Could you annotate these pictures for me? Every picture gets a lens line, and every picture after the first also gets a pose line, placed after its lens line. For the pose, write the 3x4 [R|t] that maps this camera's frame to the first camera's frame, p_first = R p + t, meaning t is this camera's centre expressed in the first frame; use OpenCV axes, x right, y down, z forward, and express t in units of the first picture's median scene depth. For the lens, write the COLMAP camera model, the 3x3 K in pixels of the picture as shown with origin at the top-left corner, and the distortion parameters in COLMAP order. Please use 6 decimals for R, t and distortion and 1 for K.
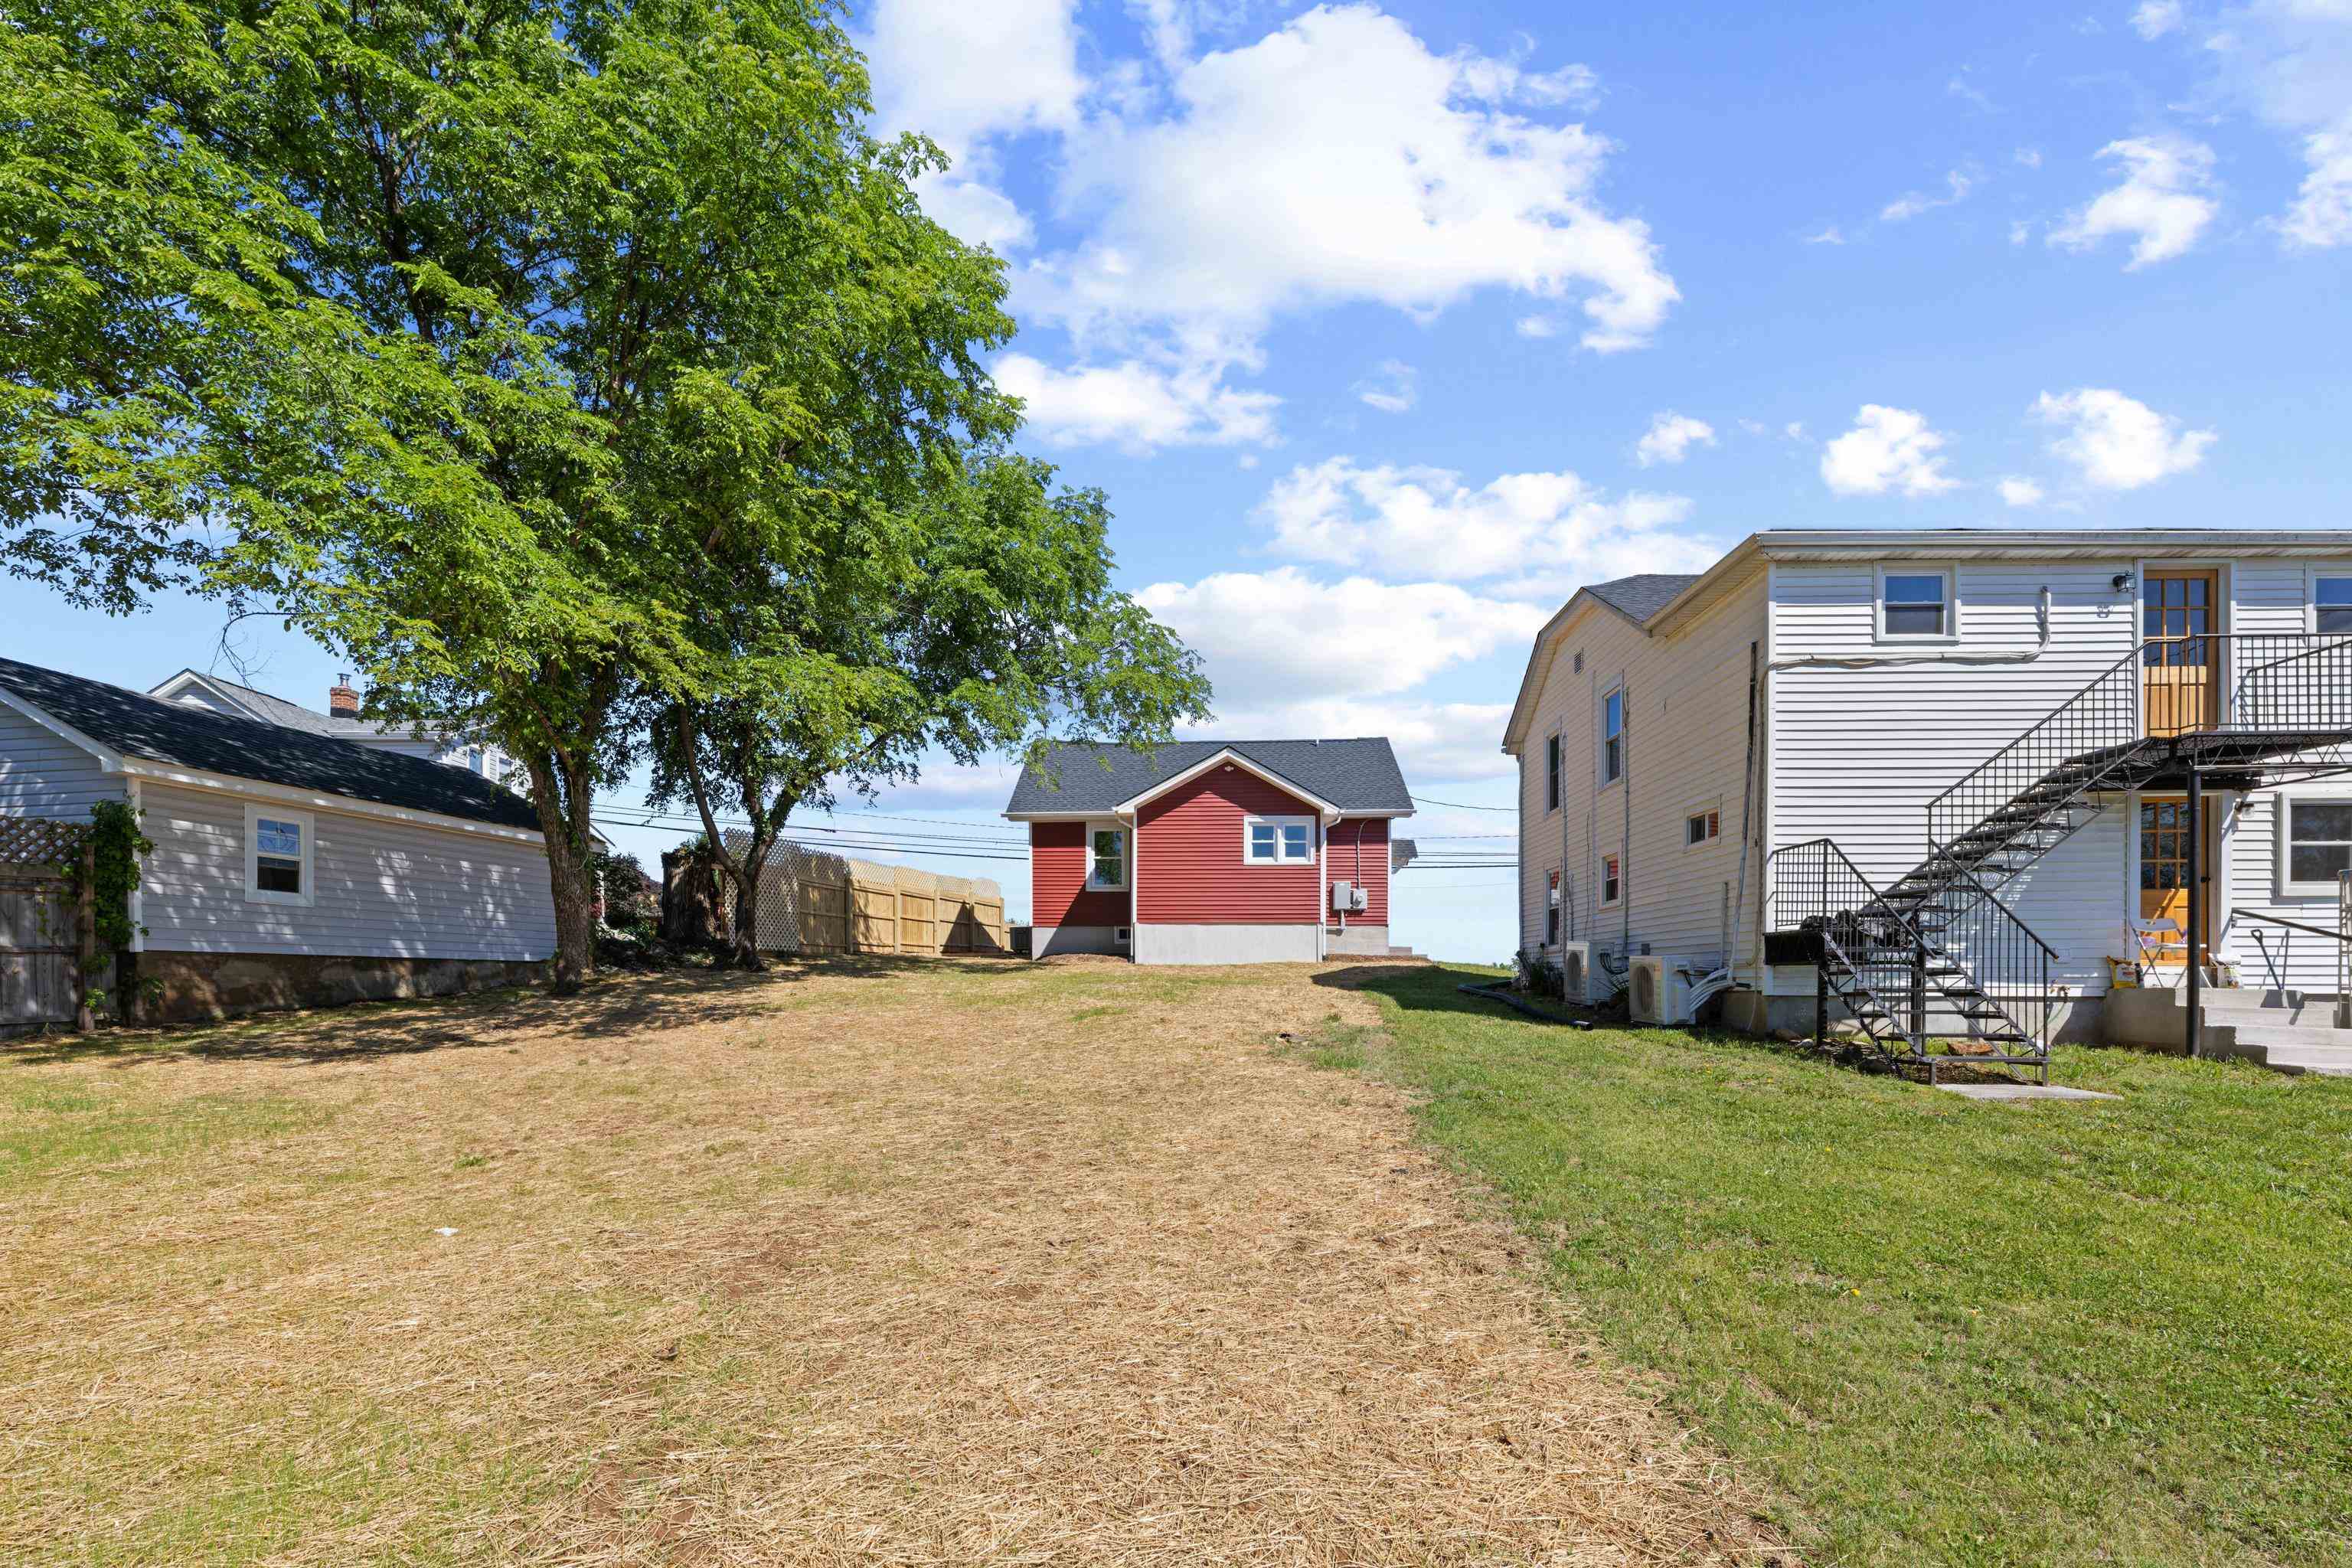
lens RADIAL K [[1050.3, 0, 1165.5], [0, 1050.3, 970.3], [0, 0, 1]] dist [0.000797, 0.000426]
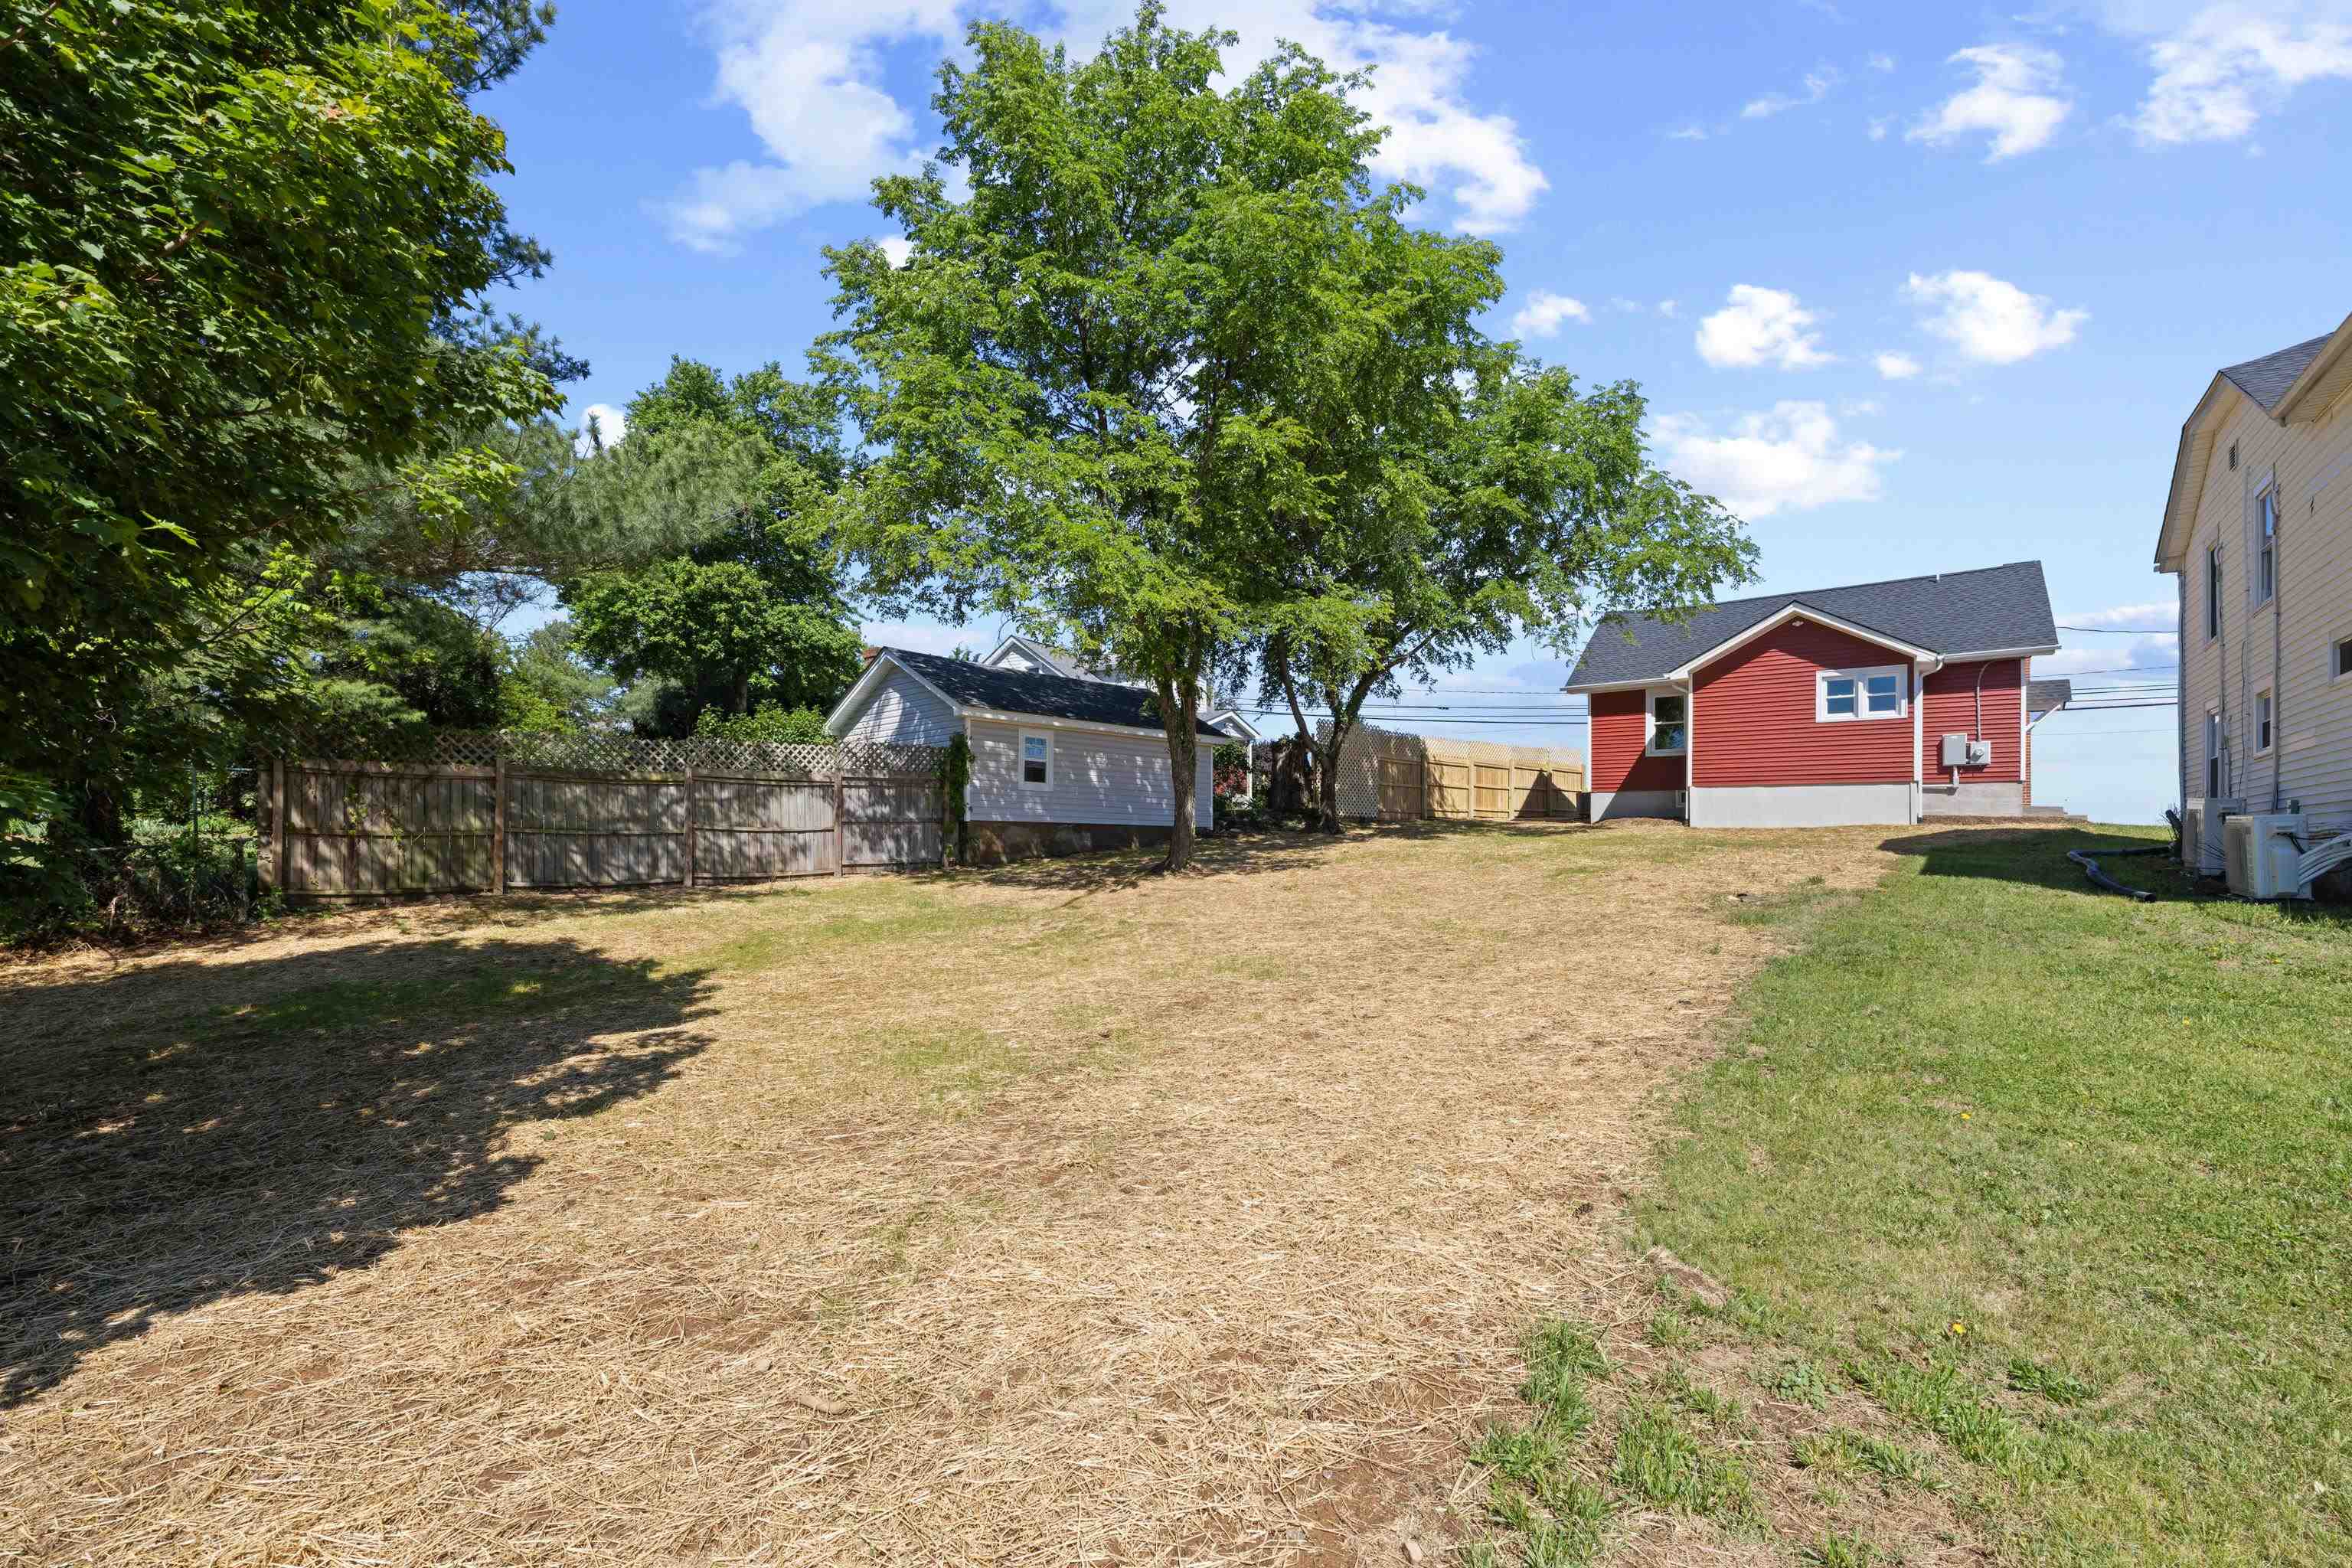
lens RADIAL K [[1004.5, 0, 1184.0], [0, 1004.5, 794.7], [0, 0, 1]] dist [-0.004756, -0.000136]
pose [[0.827117, -0.020693, -0.561648, 0.125134], [-0.001397, 0.999243, -0.038872, 0.001010], [0.562028, 0.032936, 0.826462, -0.079197]]
